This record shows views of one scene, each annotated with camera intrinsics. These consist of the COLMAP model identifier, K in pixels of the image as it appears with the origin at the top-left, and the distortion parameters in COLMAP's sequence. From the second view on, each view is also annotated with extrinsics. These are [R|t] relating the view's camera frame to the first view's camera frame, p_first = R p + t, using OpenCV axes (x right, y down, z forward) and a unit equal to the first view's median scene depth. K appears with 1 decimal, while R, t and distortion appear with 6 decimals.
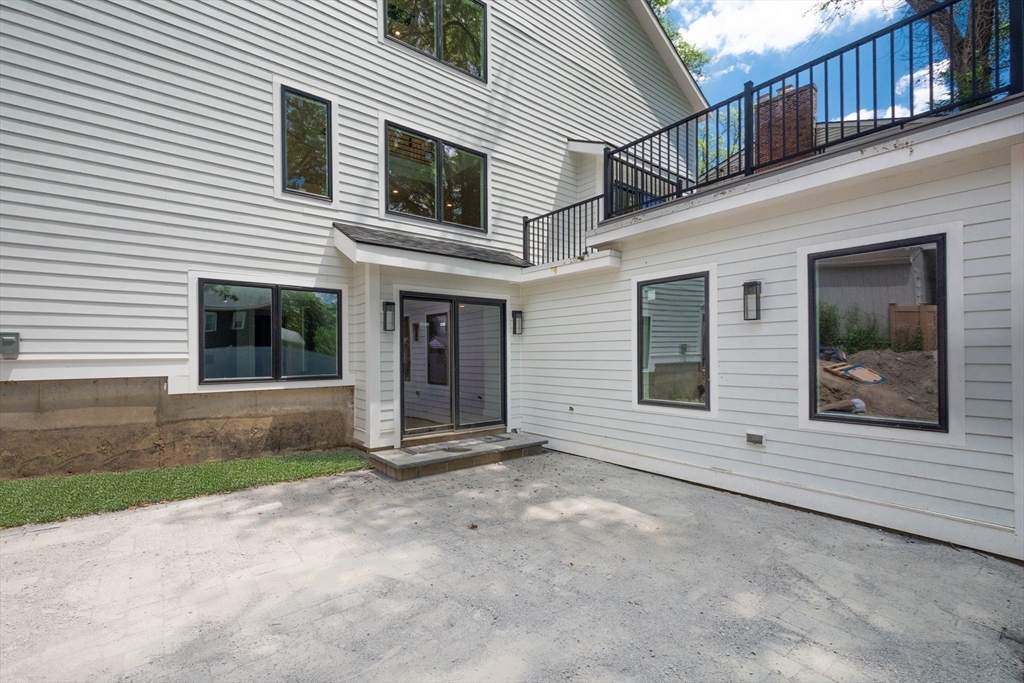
lens RADIAL K [[448.0, 0, 508.5], [0, 448.0, 353.0], [0, 0, 1]] dist [0.009482, 0.000219]
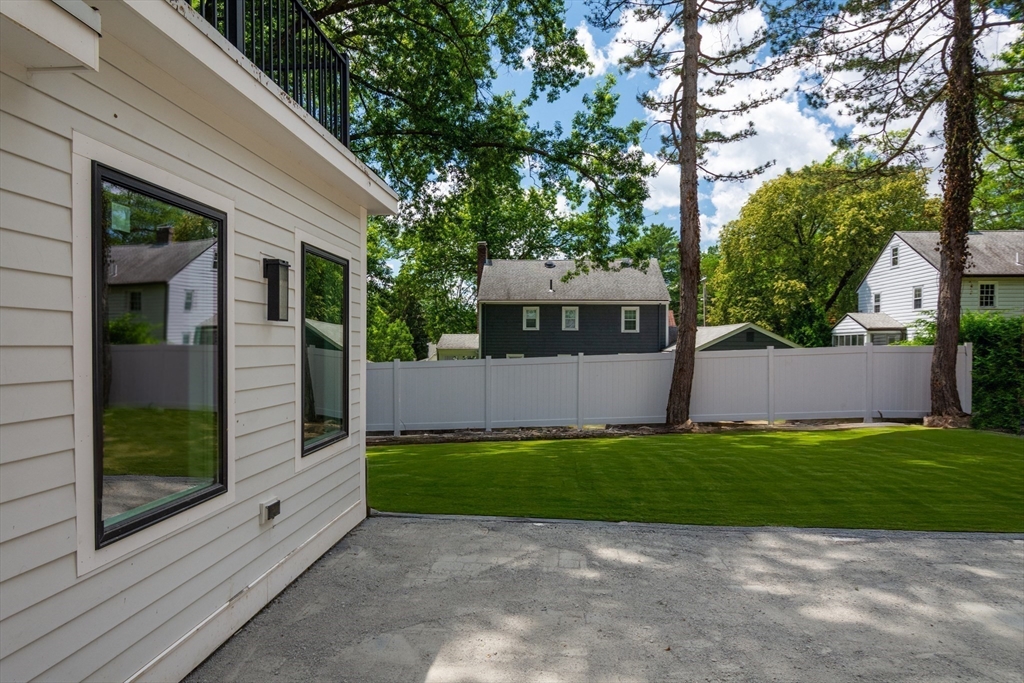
lens RADIAL K [[589.2, 0, 507.8], [0, 589.2, 354.2], [0, 0, 1]] dist [0.000003, 0.000060]
pose [[-0.724306, -0.004923, 0.689461, -0.235663], [0.002047, 0.999955, 0.009290, -0.030923], [-0.689475, 0.008141, -0.724263, 1.266507]]
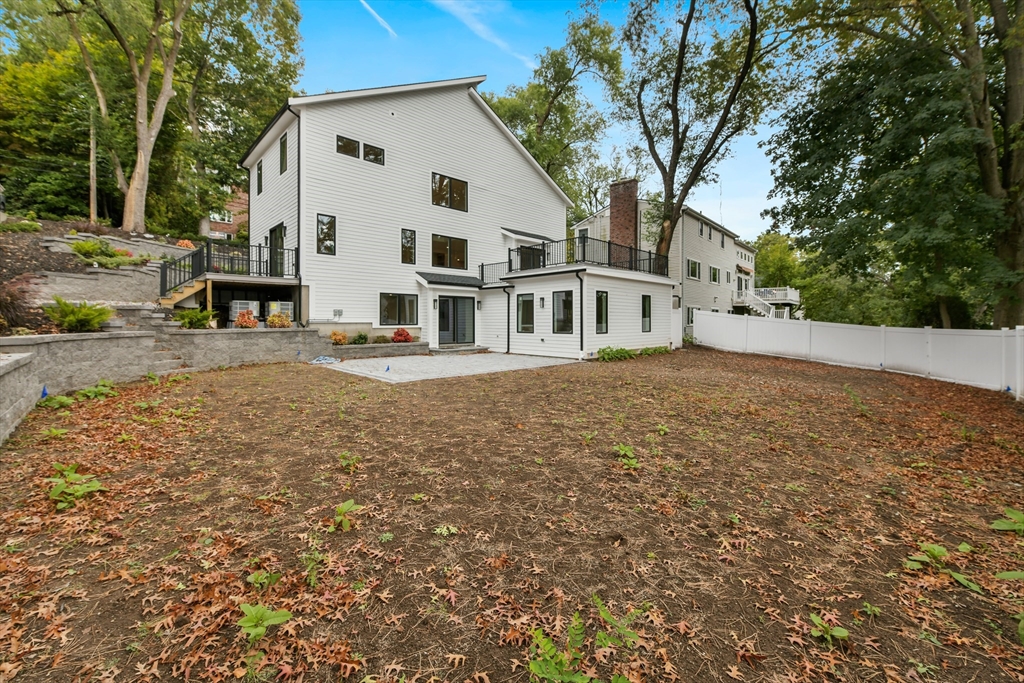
lens RADIAL K [[414.5, 0, 515.2], [0, 414.5, 333.2], [0, 0, 1]] dist [0.000350, 0.000348]
pose [[0.995570, 0.008110, 0.093677, 0.009122], [-0.009879, 0.999781, 0.018430, 0.072307], [-0.093507, -0.019274, 0.995432, -2.174812]]
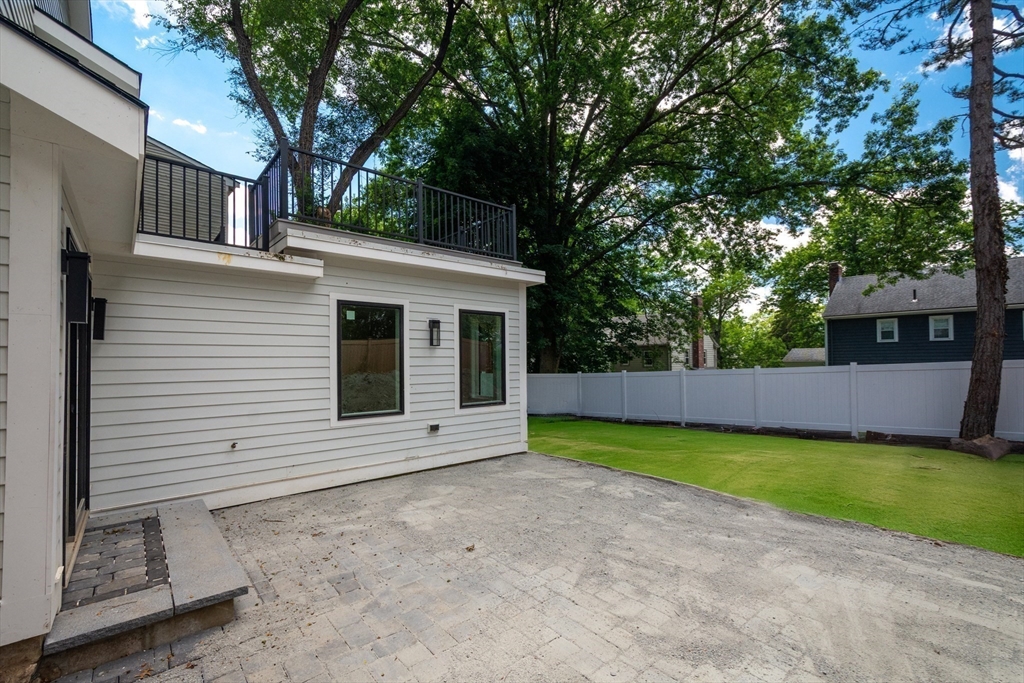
lens RADIAL K [[448.0, 0, 508.5], [0, 448.0, 353.0], [0, 0, 1]] dist [0.009482, 0.000219]
pose [[-0.035178, 0.027788, 0.998995, -0.845855], [0.009052, 0.999581, -0.027485, -0.007929], [-0.999340, 0.008076, -0.035415, 0.750378]]
